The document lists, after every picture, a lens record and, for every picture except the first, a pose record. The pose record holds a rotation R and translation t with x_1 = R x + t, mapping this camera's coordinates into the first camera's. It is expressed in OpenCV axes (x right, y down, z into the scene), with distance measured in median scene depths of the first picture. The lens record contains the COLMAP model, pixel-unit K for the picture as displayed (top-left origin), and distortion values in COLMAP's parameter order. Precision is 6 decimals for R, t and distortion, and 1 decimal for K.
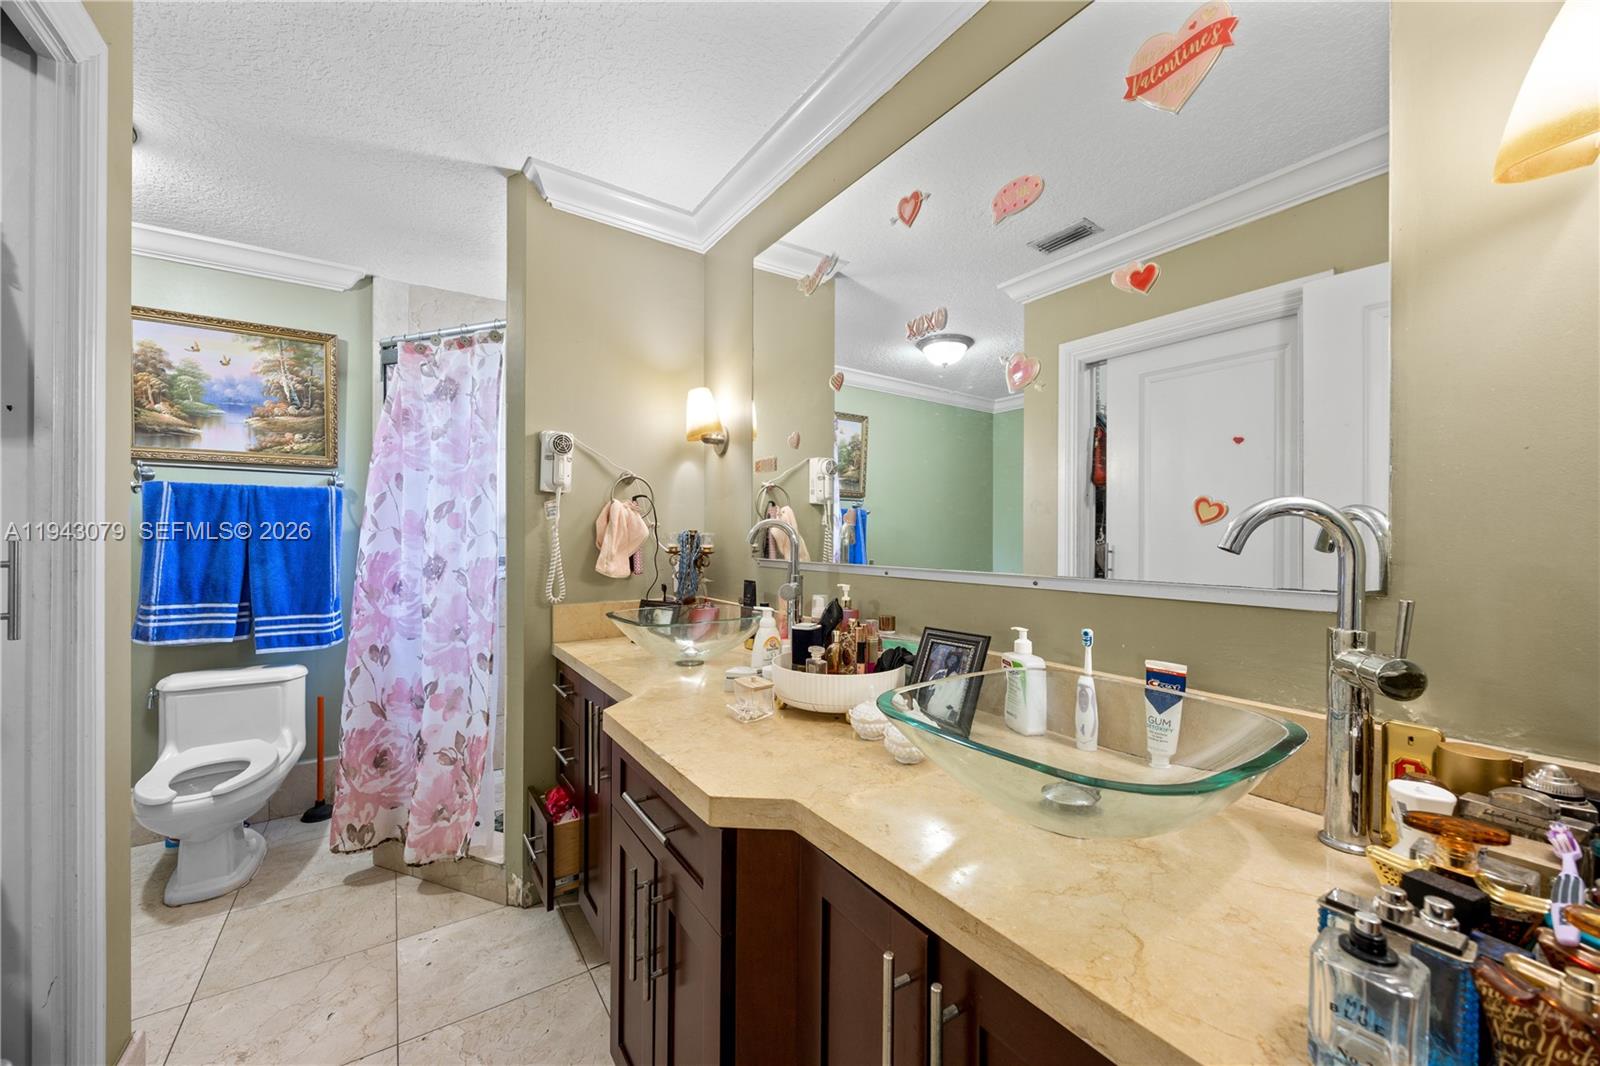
lens RADIAL K [[599.3, 0, 789.9], [0, 599.3, 535.2], [0, 0, 1]] dist [0.000459, 0.000030]
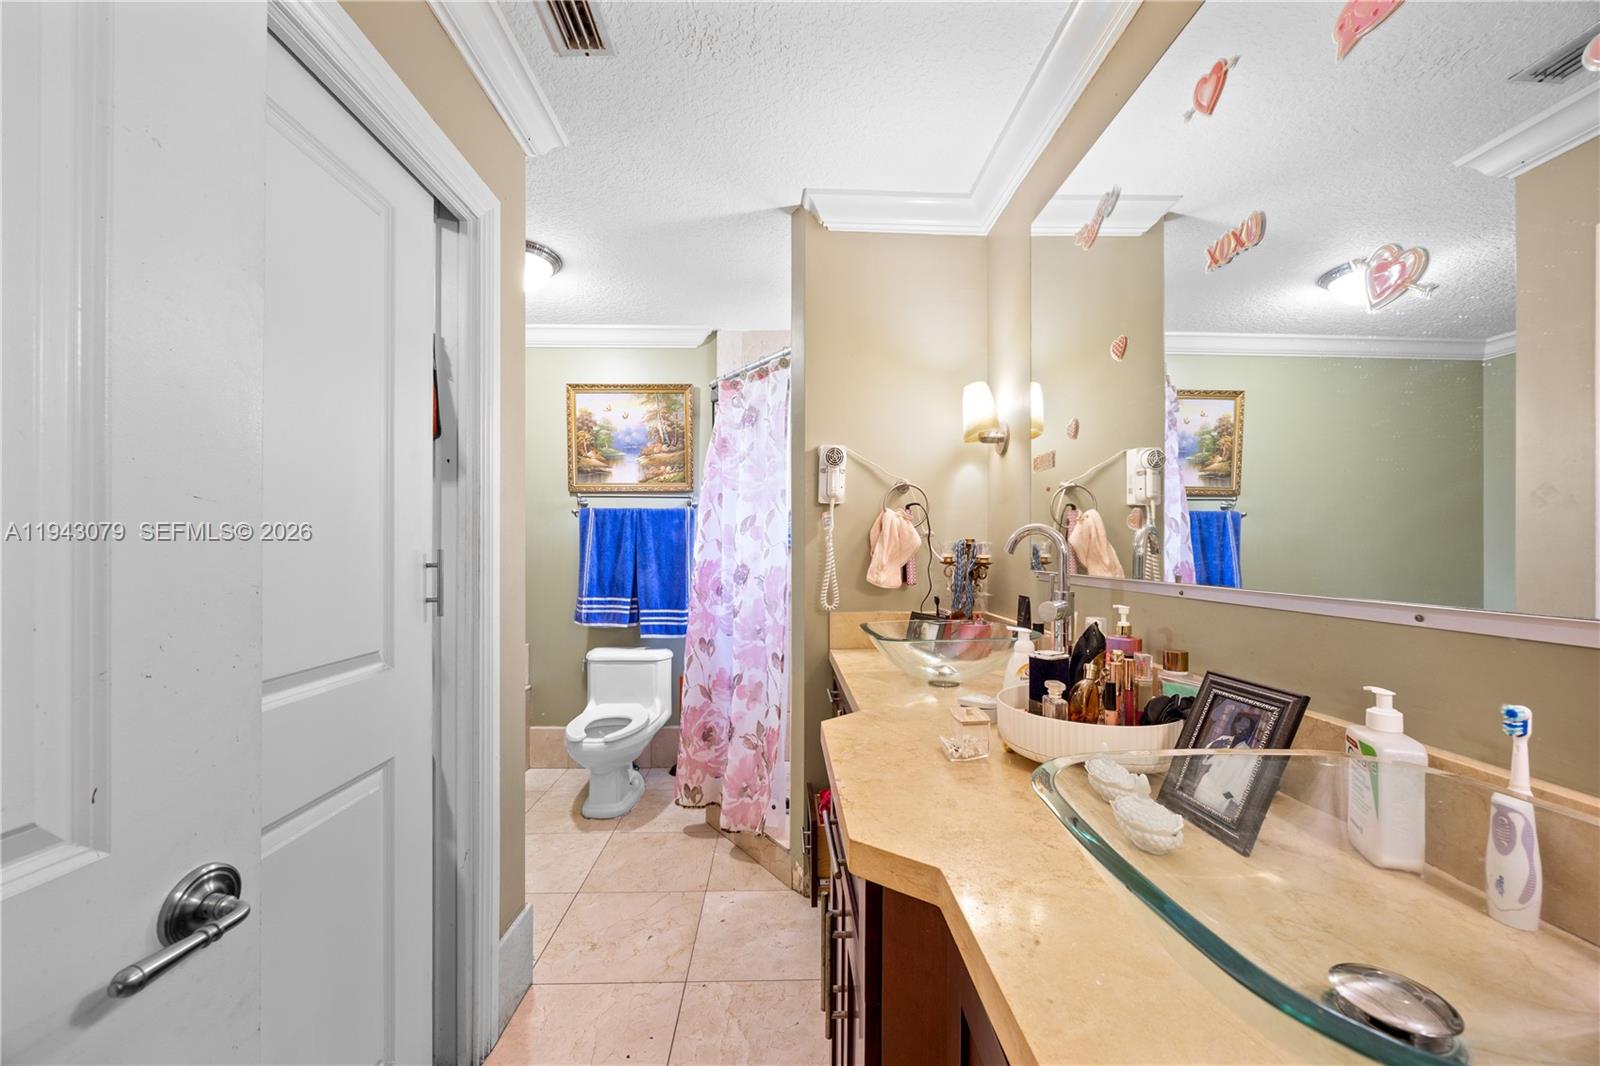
lens RADIAL K [[602.1, 0, 801.6], [0, 602.1, 544.6], [0, 0, 1]] dist [-0.000899, 0.000298]
pose [[0.850432, -0.005675, -0.526055, 0.109300], [0.003886, 0.999982, -0.004505, 0.003455], [0.526071, 0.001787, 0.850439, 0.084788]]
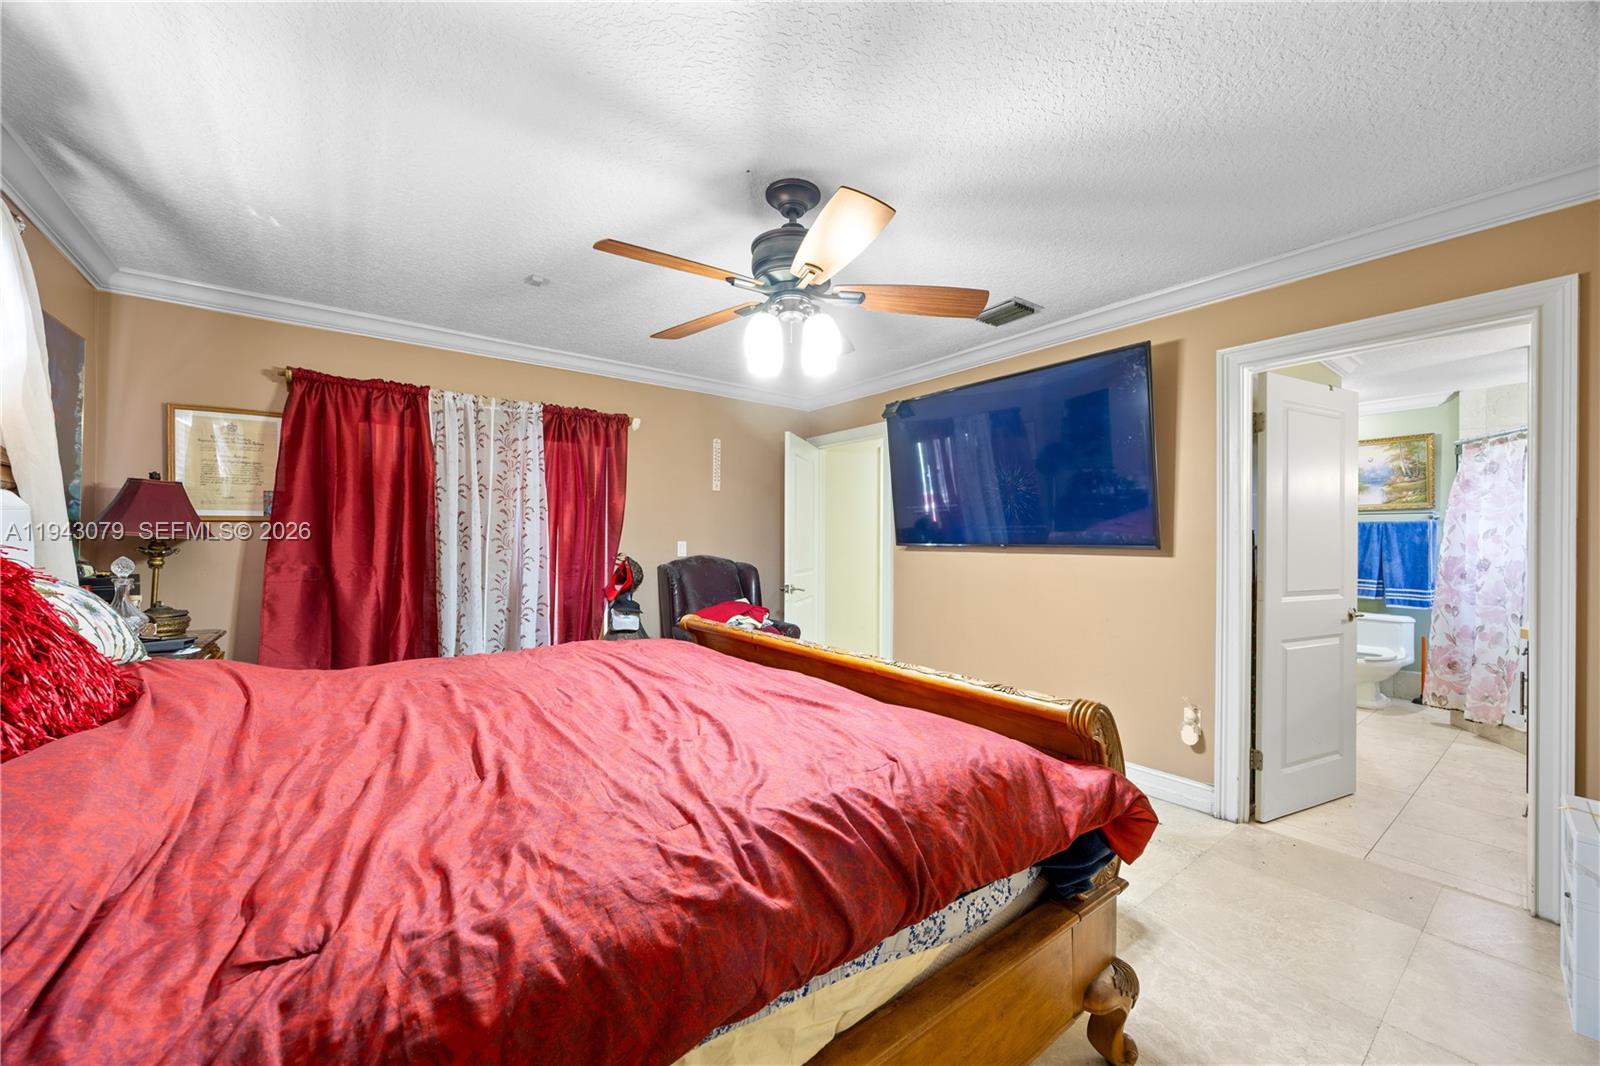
lens RADIAL K [[608.8, 0, 800.0], [0, 608.8, 533.0], [0, 0, 1]] dist [-0.000251, 0.000080]
pose [[0.061749, -0.014112, -0.997992, 1.158385], [-0.011721, 0.999821, -0.014863, 0.008209], [0.998023, 0.012616, 0.061573, -1.227728]]
